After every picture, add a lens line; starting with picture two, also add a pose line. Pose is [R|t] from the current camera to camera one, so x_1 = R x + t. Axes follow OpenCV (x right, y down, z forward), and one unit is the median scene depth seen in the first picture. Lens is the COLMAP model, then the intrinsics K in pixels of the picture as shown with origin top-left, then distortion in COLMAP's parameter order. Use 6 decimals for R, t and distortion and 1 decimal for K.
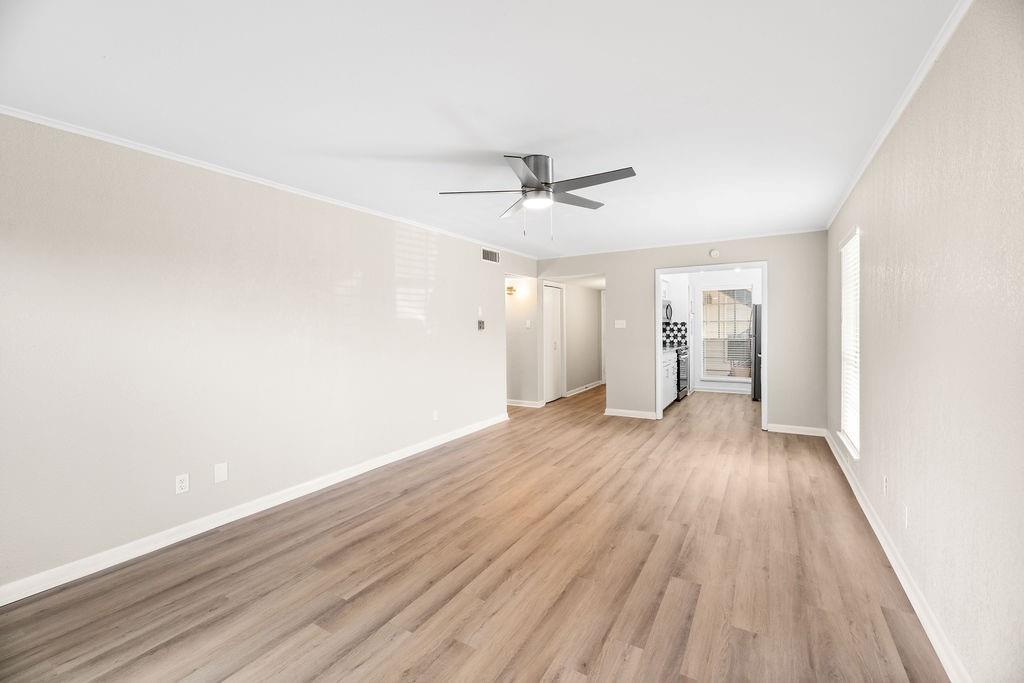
lens RADIAL K [[420.5, 0, 522.6], [0, 420.5, 333.5], [0, 0, 1]] dist [0.000117, -0.000206]
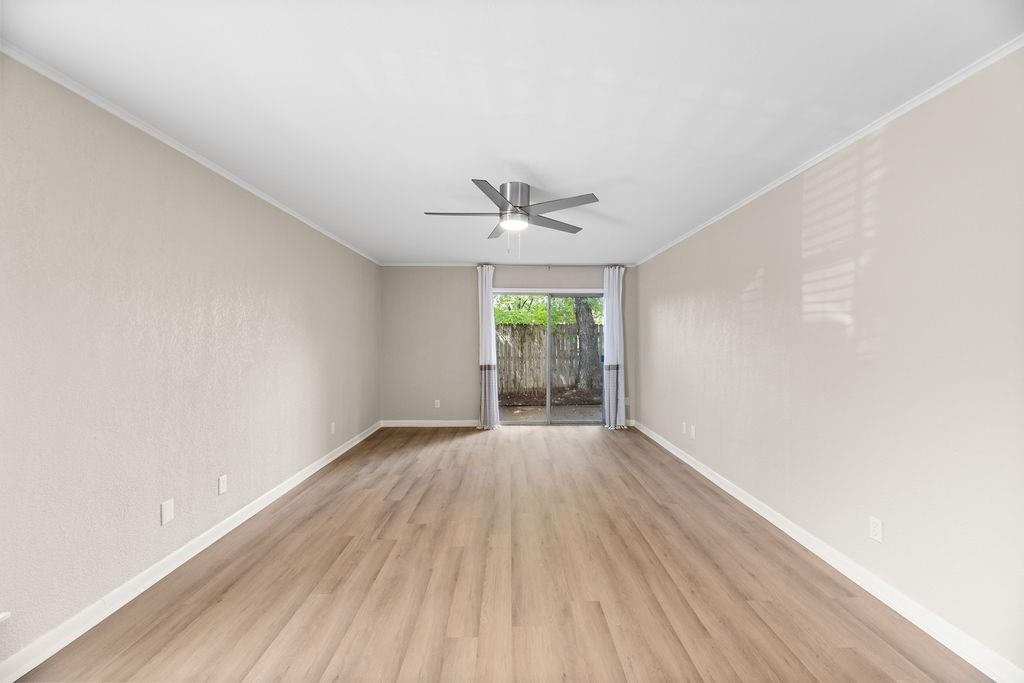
lens RADIAL K [[411.4, 0, 519.3], [0, 411.4, 339.1], [0, 0, 1]] dist [-0.001246, -0.000192]
pose [[-0.852008, 0.012306, -0.523384, 0.444570], [0.000878, 0.999756, 0.022077, -0.028609], [0.523528, 0.018351, -0.851811, 1.453706]]
